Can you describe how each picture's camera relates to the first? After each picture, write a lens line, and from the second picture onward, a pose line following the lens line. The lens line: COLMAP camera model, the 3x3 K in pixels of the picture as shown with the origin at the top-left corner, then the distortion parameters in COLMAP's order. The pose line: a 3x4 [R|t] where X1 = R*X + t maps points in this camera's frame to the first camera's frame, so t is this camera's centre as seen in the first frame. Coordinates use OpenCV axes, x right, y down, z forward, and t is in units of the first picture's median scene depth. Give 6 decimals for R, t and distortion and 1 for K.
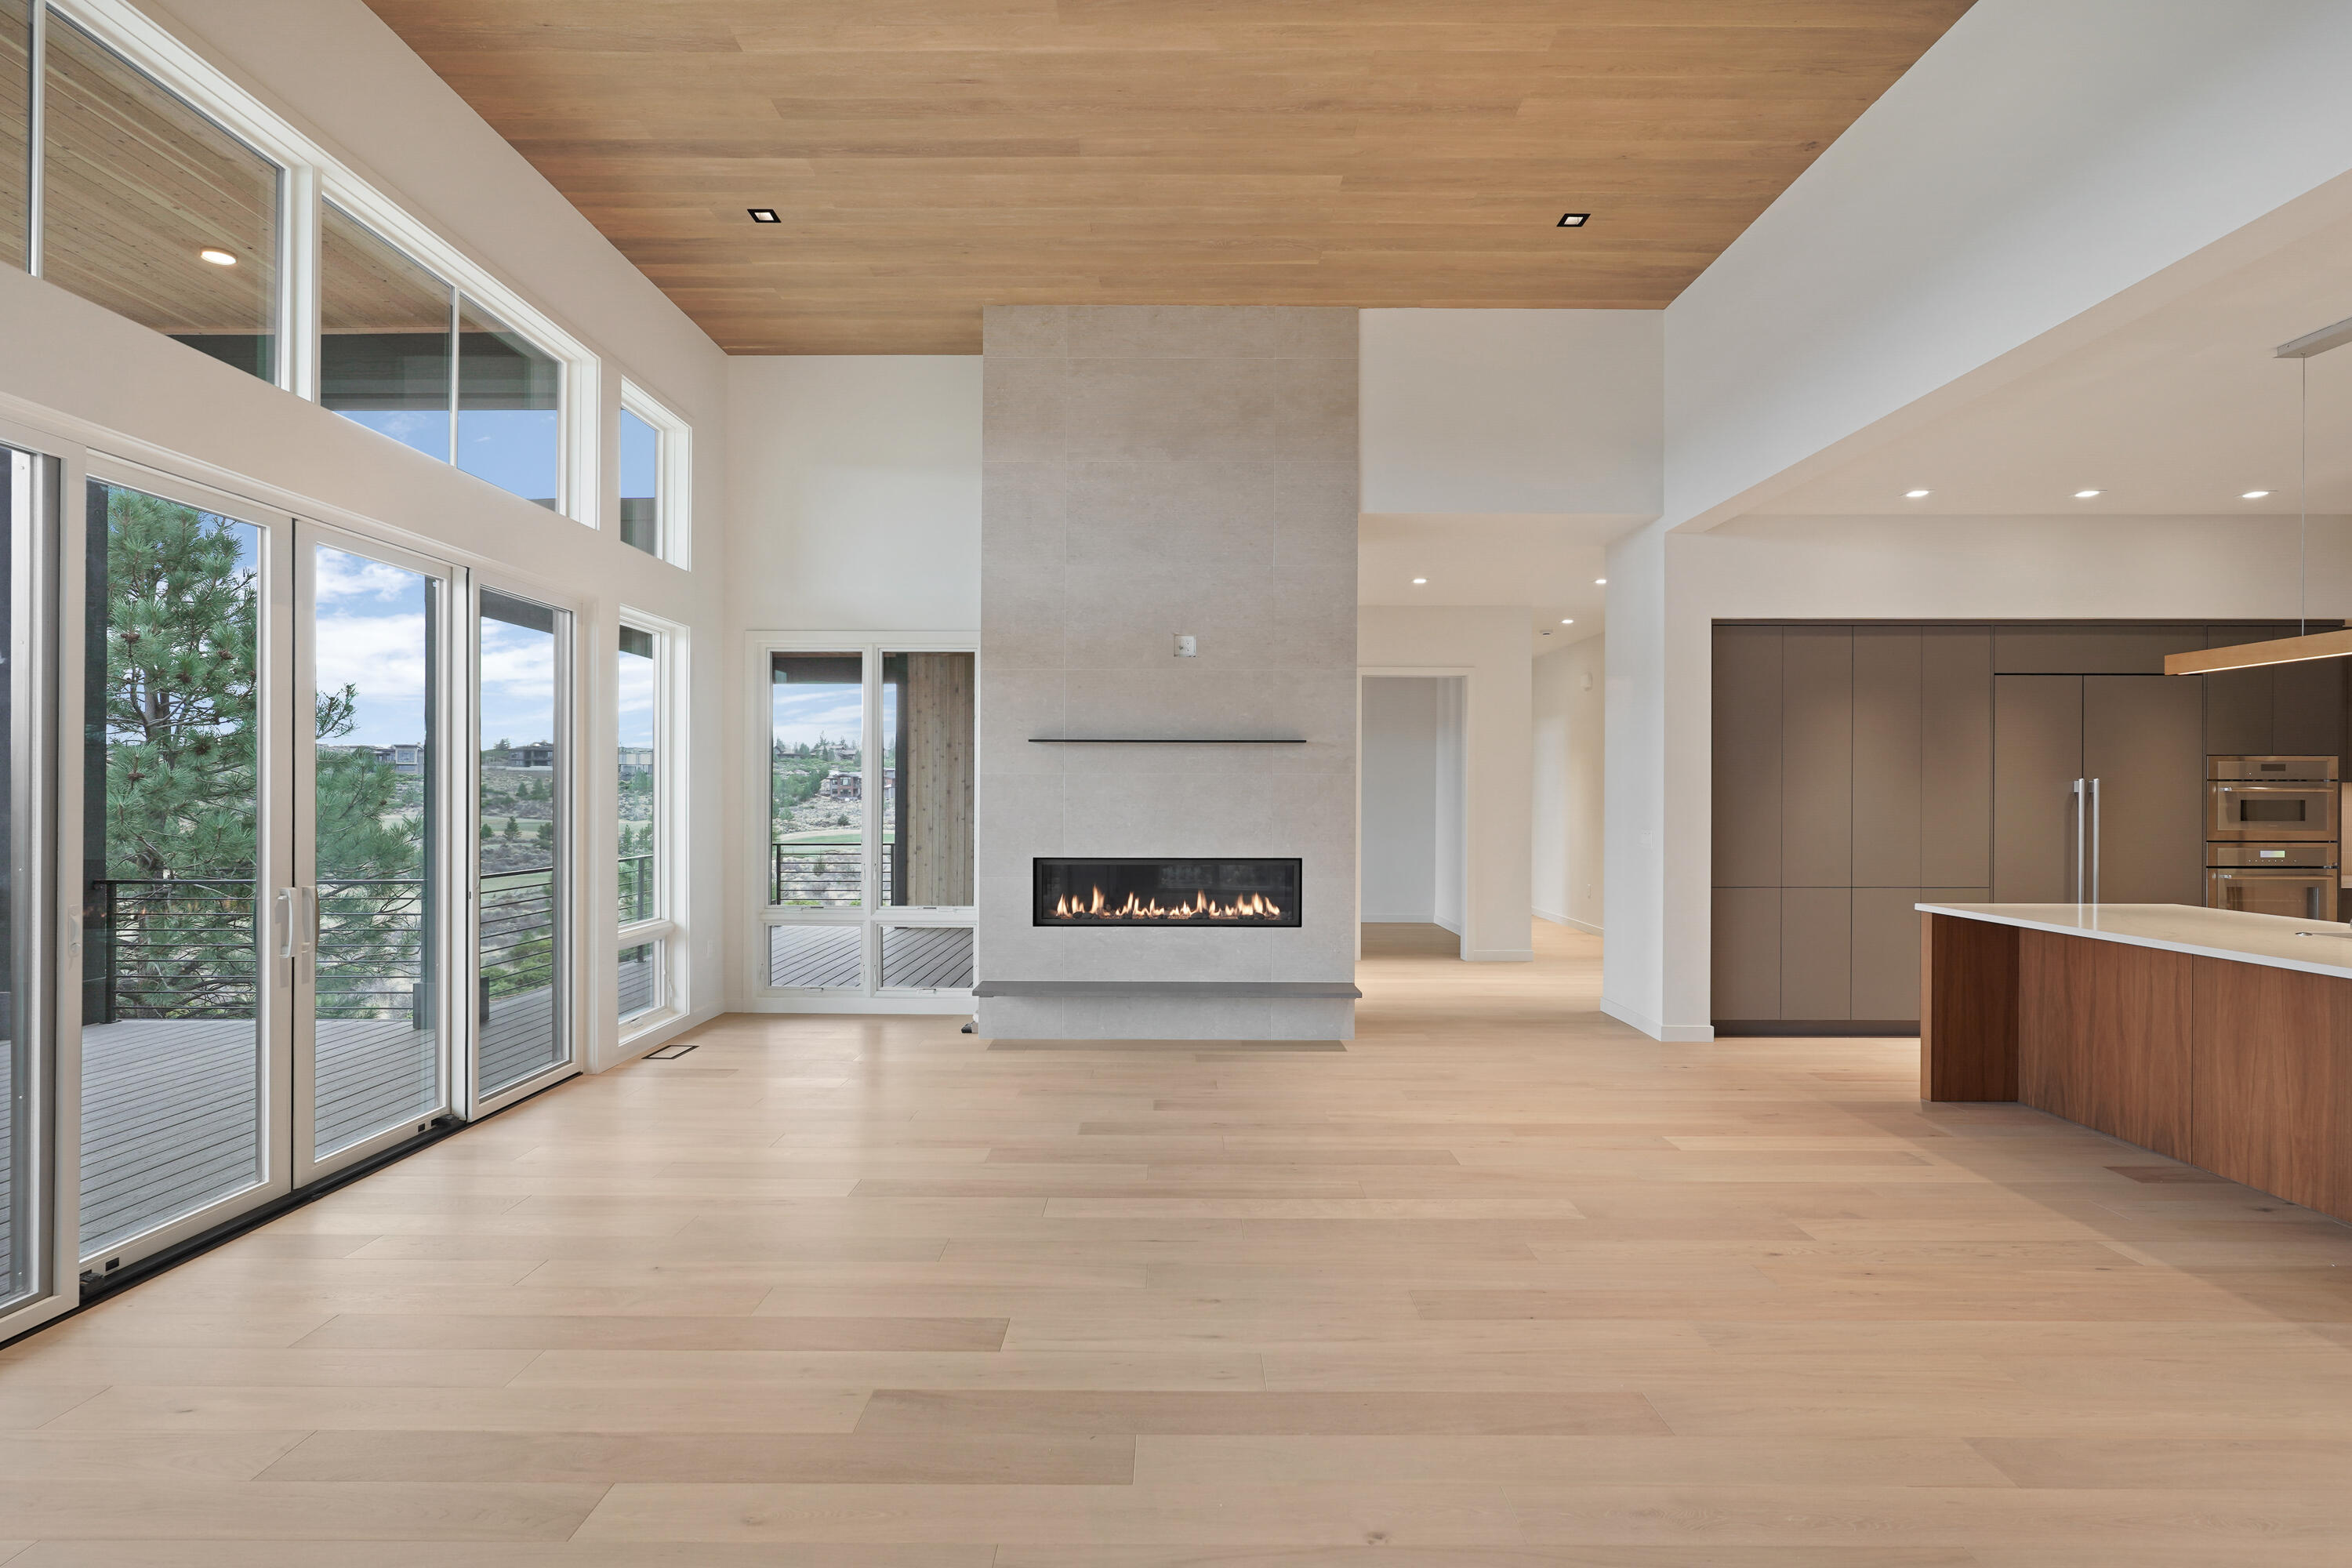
lens RADIAL K [[1140.7, 0, 1174.1], [0, 1140.7, 796.7], [0, 0, 1]] dist [-0.000652, 0.001141]
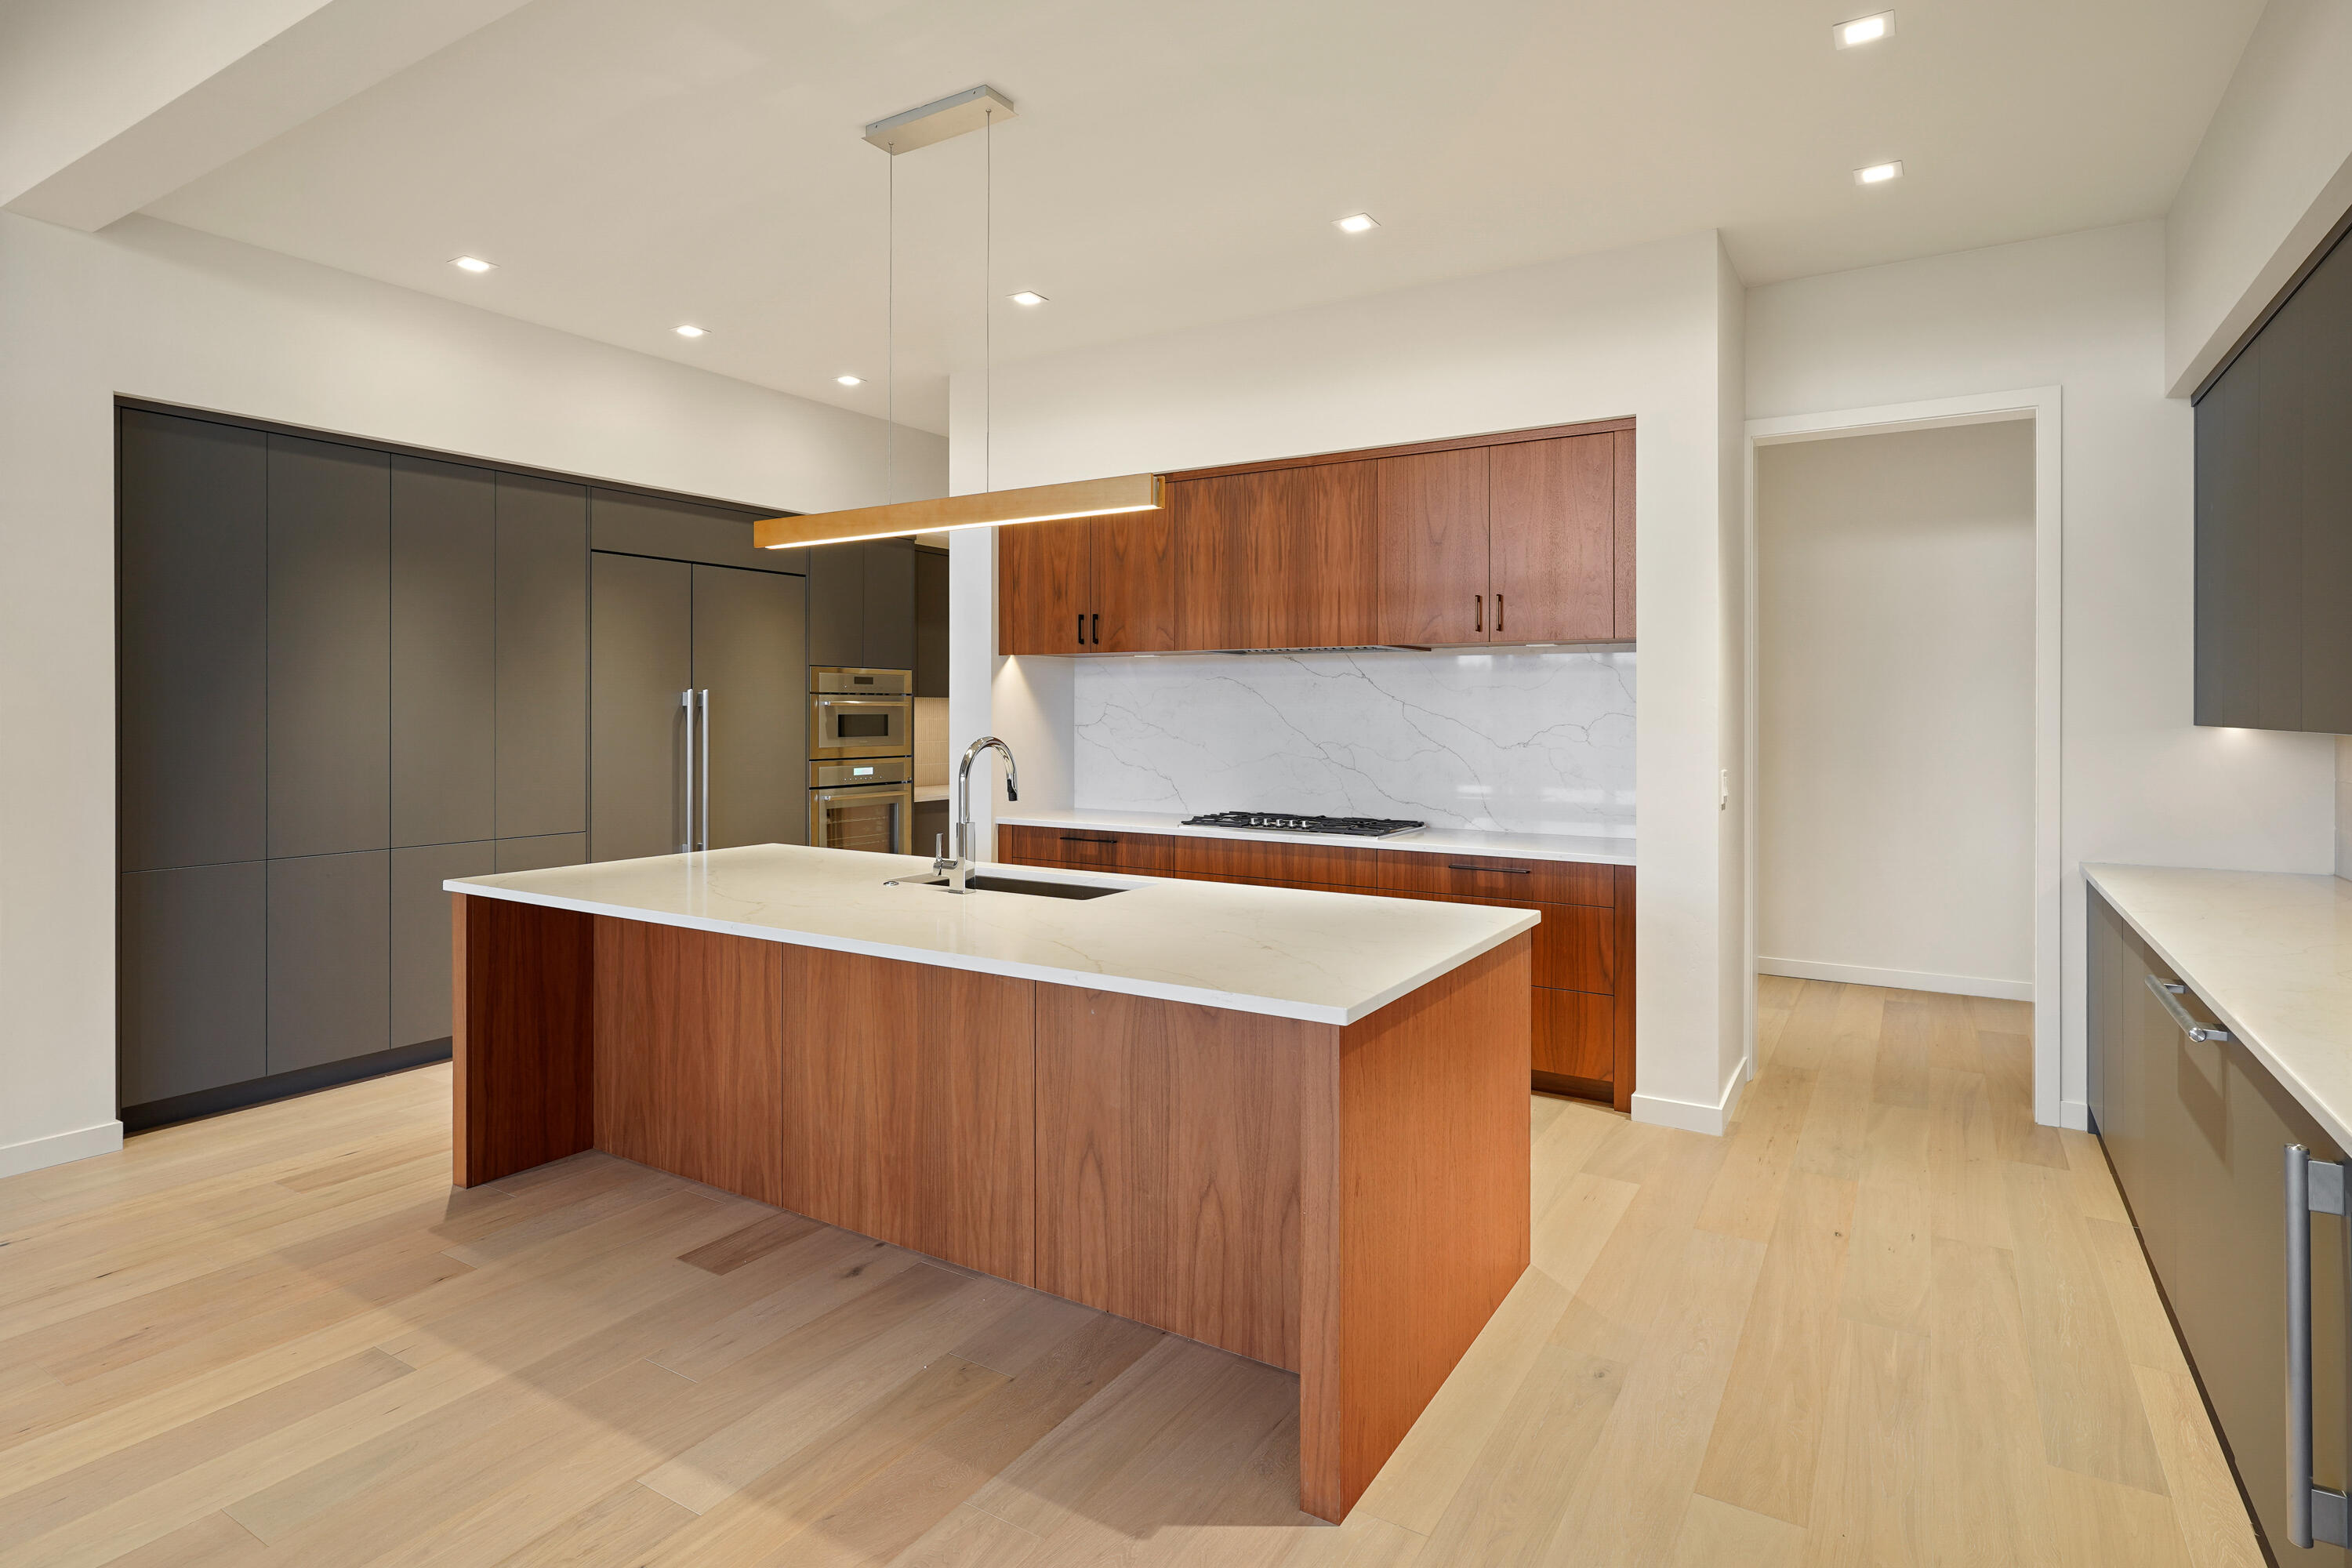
lens RADIAL K [[1215.8, 0, 1177.2], [0, 1215.8, 714.3], [0, 0, 1]] dist [-0.002726, 0.000725]
pose [[0.525578, -0.003261, 0.850739, 0.314541], [0.001418, 0.999995, 0.002956, -0.000018], [-0.850744, -0.000347, 0.525580, 0.323912]]
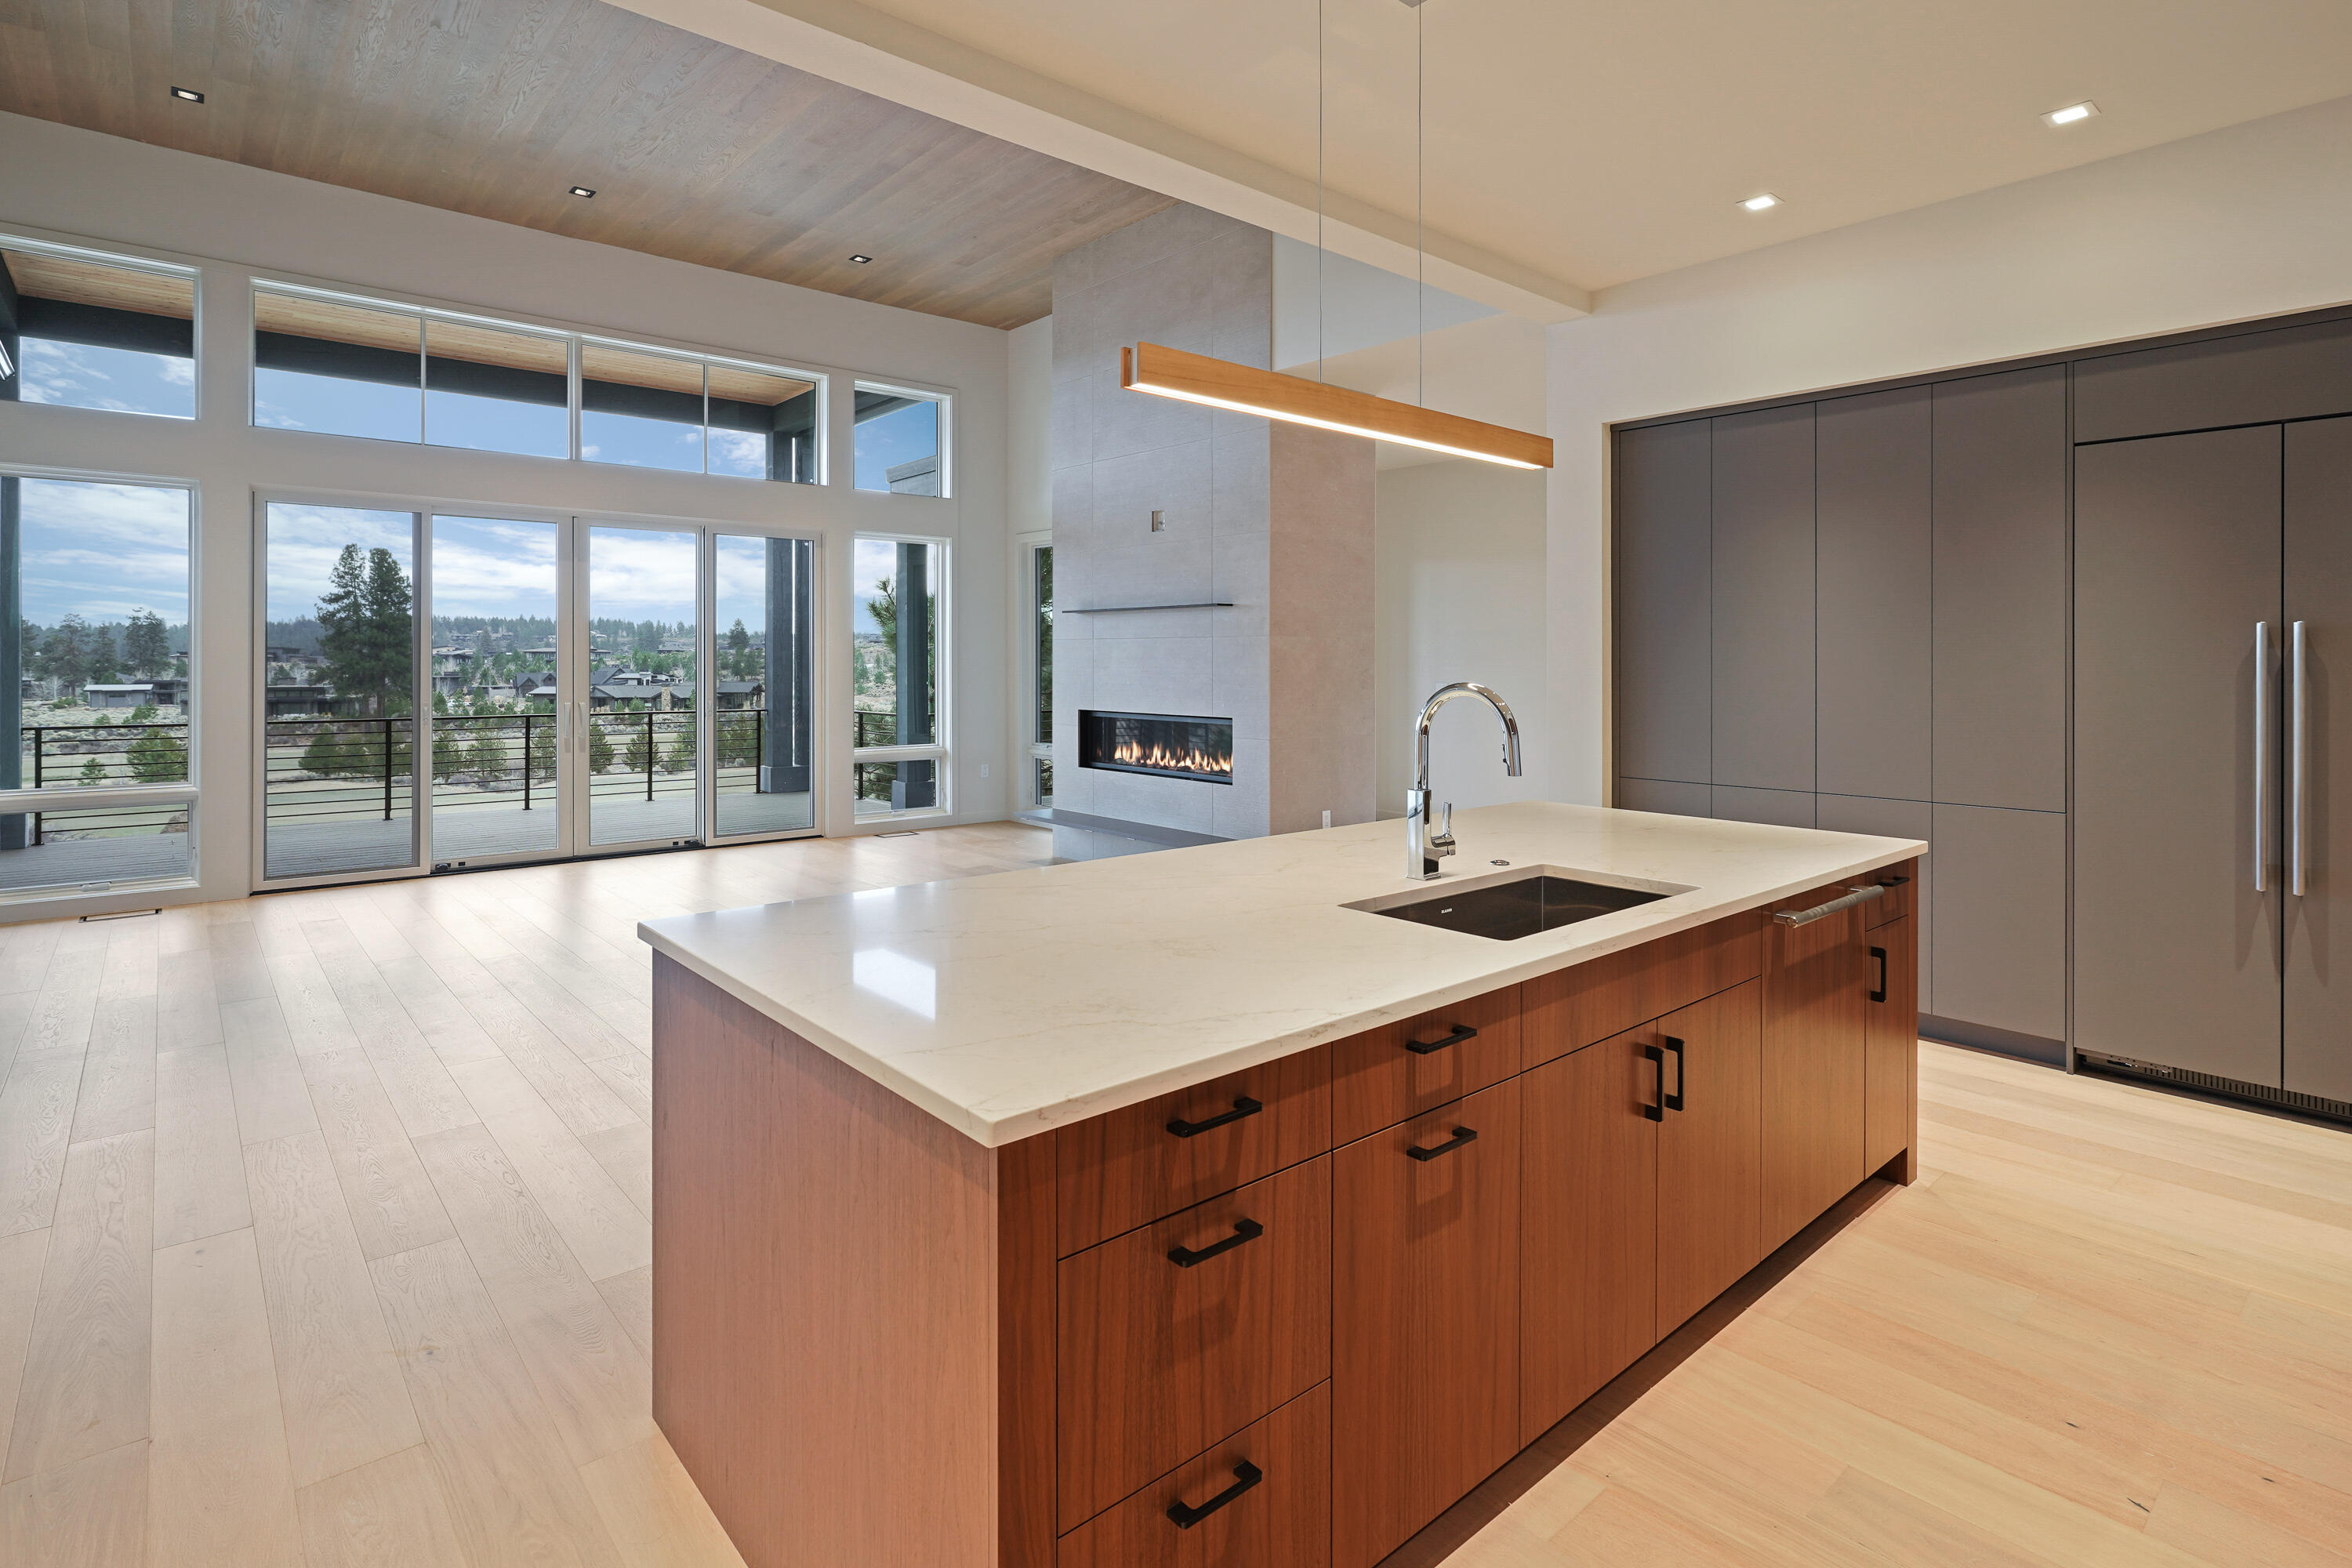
lens RADIAL K [[1171.5, 0, 1180.6], [0, 1171.5, 658.3], [0, 0, 1]] dist [-0.000375, 0.000262]
pose [[0.660568, -0.000719, -0.750766, 1.152554], [-0.004180, 0.999981, -0.004635, 0.007296], [0.750755, 0.006200, 0.660552, 0.358261]]
